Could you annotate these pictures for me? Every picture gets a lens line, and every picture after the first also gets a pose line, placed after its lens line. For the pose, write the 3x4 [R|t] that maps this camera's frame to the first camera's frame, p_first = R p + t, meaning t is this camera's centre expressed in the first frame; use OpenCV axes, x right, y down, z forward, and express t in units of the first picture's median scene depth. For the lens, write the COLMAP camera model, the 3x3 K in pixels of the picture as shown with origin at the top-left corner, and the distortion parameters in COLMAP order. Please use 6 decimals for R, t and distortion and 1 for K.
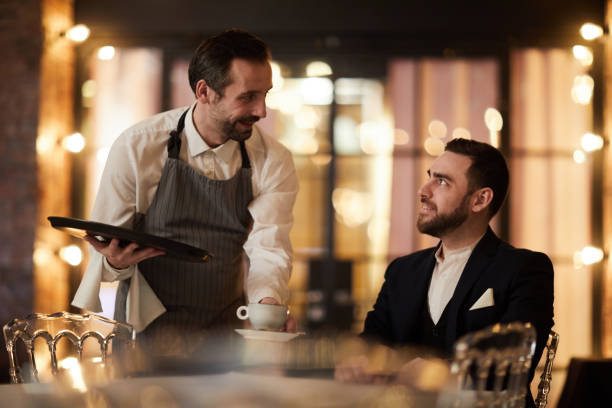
lens RADIAL K [[1646.1, 0, 306.0], [0, 1646.1, 204.0], [0, 0, 1]] dist [-0.006635, -0.312234]
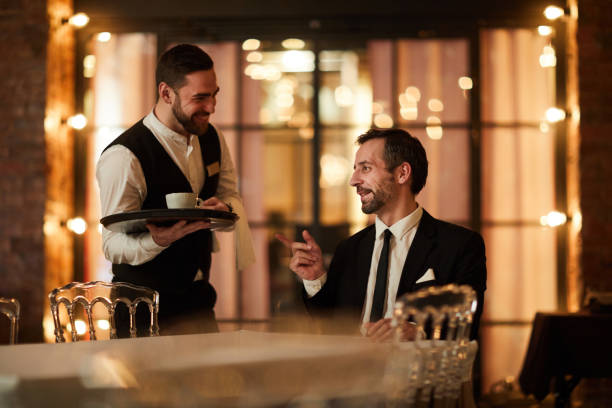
lens RADIAL K [[1704.0, 0, 306.0], [0, 1704.0, 204.0], [0, 0, 1]] dist [0.056196, -0.162918]
pose [[0.999804, -0.015358, 0.012470, -0.005823], [0.015010, 0.999509, 0.027497, -0.012160], [-0.012886, -0.027304, 0.999544, -0.127838]]
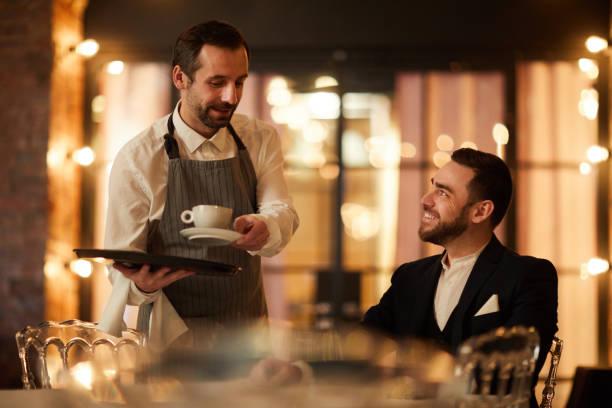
lens RADIAL K [[1646.1, 0, 306.0], [0, 1646.1, 204.0], [0, 0, 1]] dist [-0.006635, -0.312234]
pose [[0.999981, -0.003115, -0.005299, 0.000491], [0.003062, 0.999946, -0.009953, 0.002565], [0.005330, 0.009936, 0.999936, -0.008726]]
